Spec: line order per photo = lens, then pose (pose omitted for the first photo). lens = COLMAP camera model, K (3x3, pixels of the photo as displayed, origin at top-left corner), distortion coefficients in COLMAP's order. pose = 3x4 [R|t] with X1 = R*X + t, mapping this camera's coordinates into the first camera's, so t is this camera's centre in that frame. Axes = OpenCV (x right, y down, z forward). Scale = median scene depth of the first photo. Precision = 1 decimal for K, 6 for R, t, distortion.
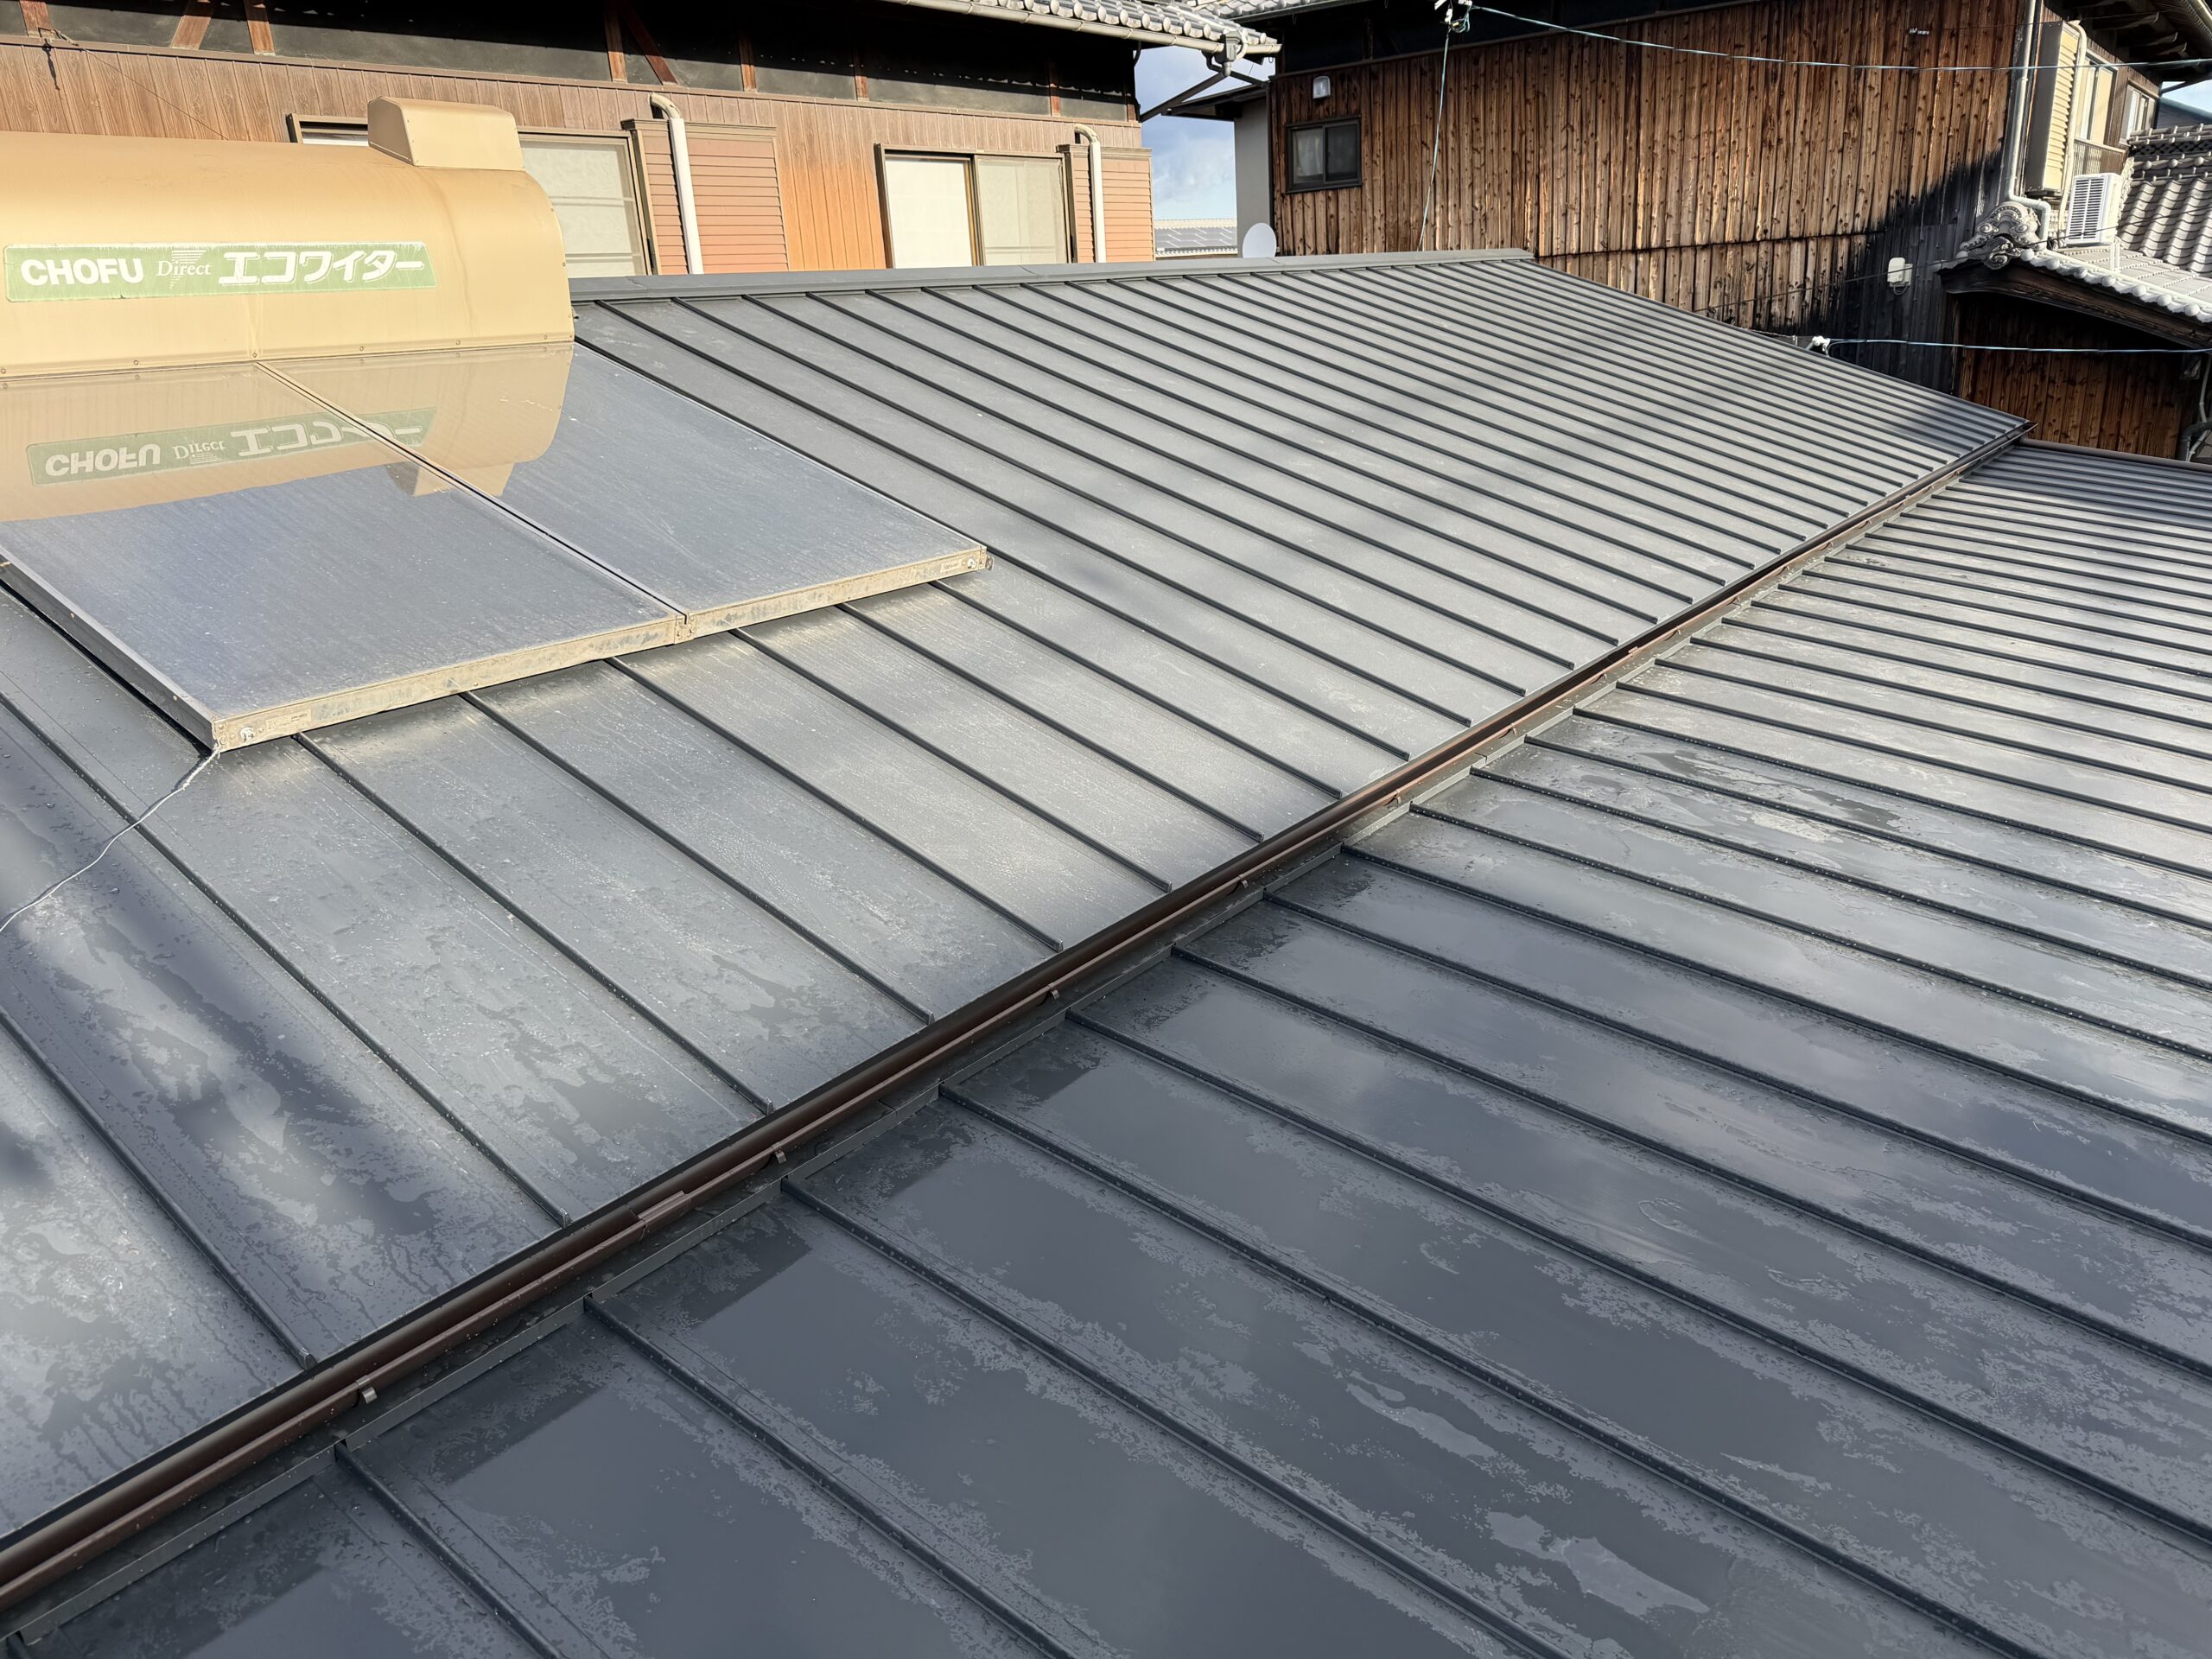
lens RADIAL K [[1569.5, 0, 1106.1], [0, 1569.5, 838.0], [0, 0, 1]] dist [0.001787, 0.000416]
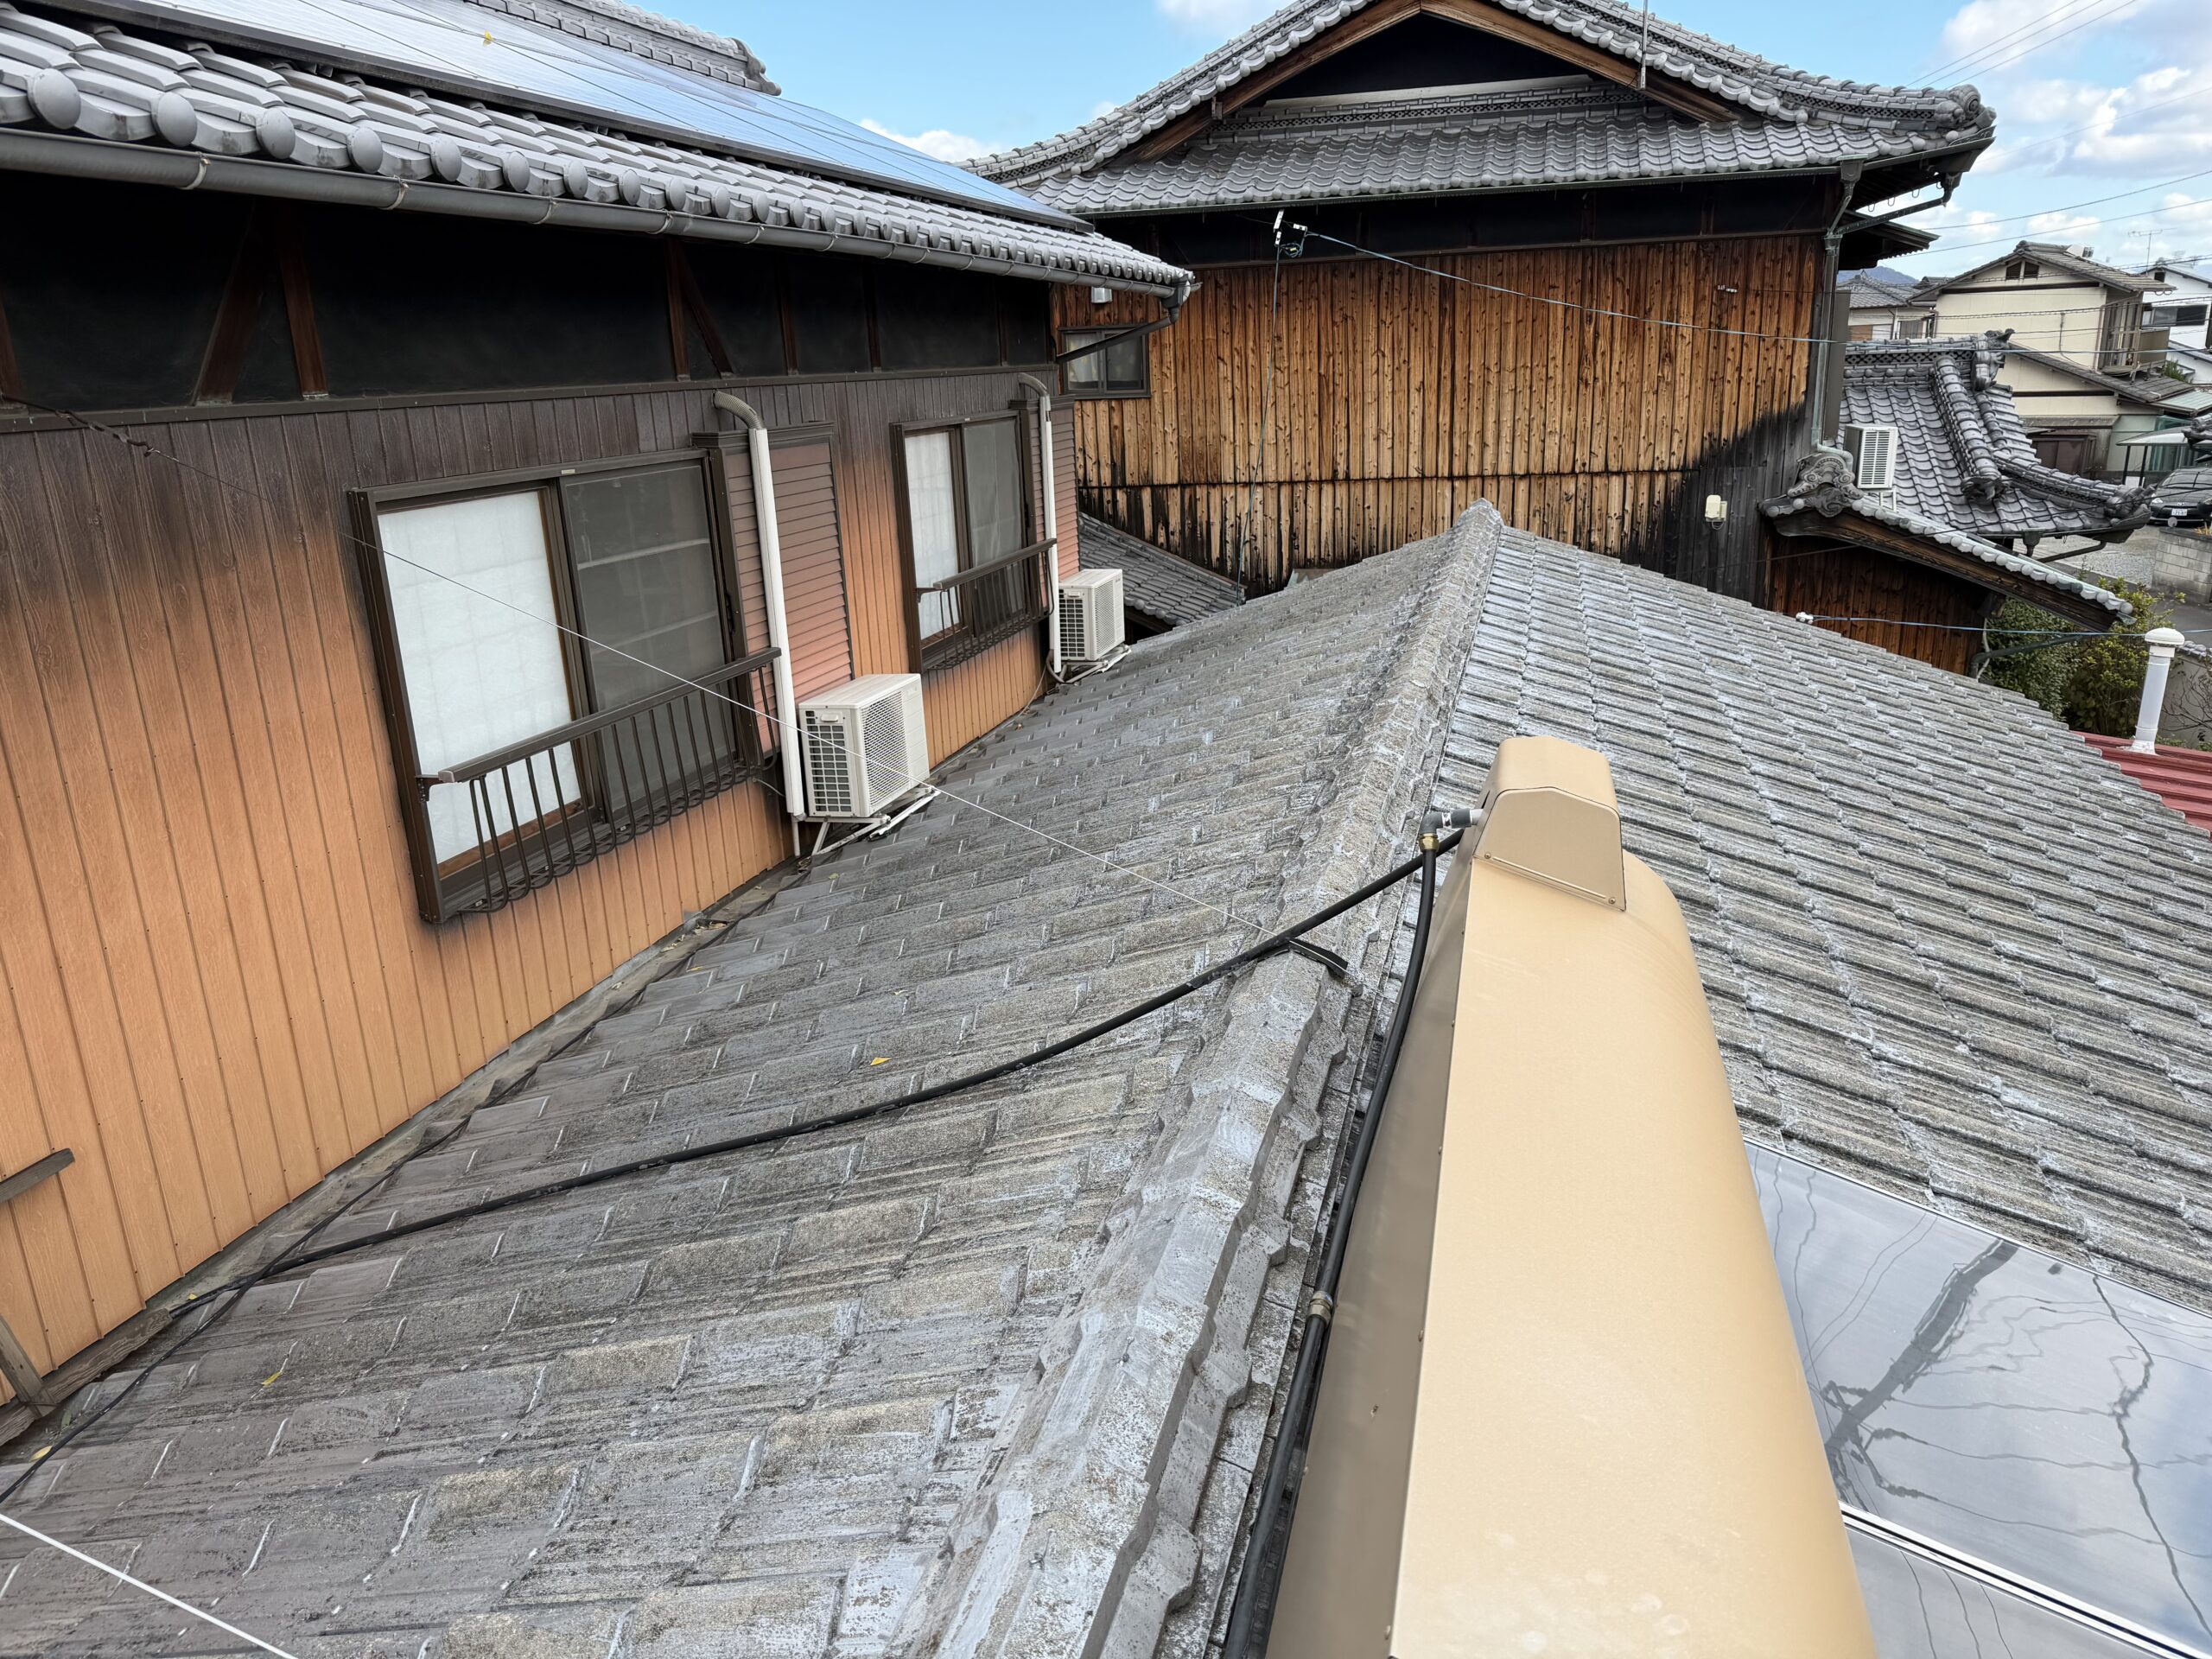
lens RADIAL K [[1536.9, 0, 1106.8], [0, 1536.9, 816.0], [0, 0, 1]] dist [0.157200, -0.287419]
pose [[0.926659, -0.082022, 0.366846, -0.260658], [0.103732, 0.993808, -0.039826, -0.152897], [-0.361308, 0.074959, 0.929429, 0.188446]]
